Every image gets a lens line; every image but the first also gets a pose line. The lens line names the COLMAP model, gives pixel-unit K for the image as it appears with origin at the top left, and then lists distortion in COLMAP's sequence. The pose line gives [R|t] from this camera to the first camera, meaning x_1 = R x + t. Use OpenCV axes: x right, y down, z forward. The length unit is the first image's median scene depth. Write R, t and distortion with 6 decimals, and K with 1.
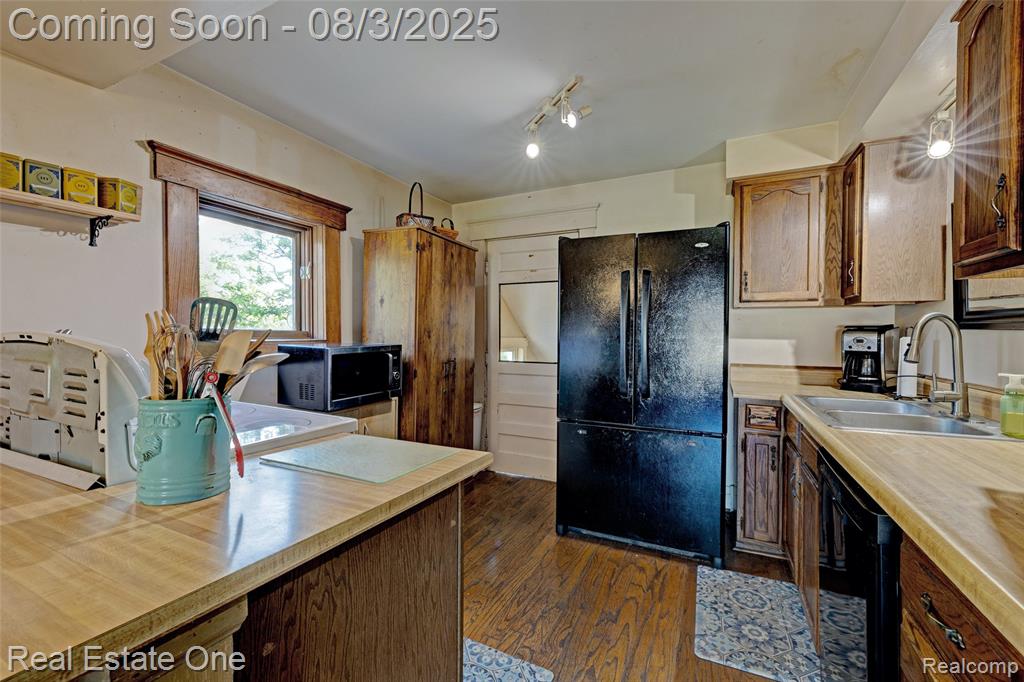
lens RADIAL K [[438.2, 0, 510.4], [0, 438.2, 340.1], [0, 0, 1]] dist [0.002501, -0.000645]
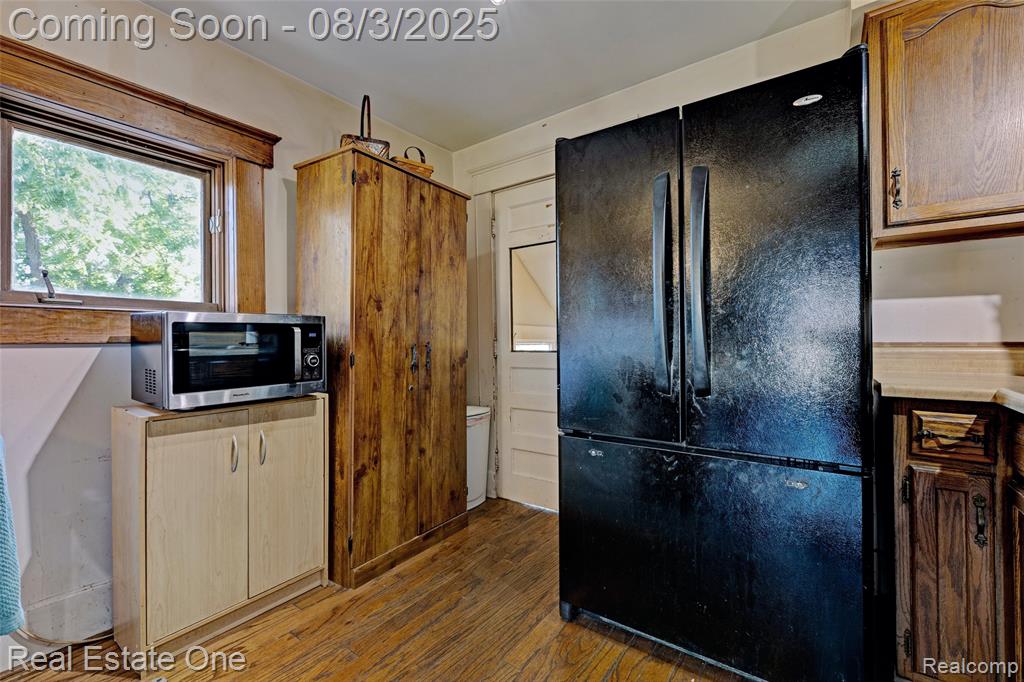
lens RADIAL K [[438.2, 0, 512.4], [0, 438.2, 339.7], [0, 0, 1]] dist [0.002501, -0.000645]
pose [[0.983364, -0.016287, -0.180914, 0.154687], [0.012383, 0.999666, -0.022691, 0.062941], [0.181223, 0.020073, 0.983237, 0.364921]]
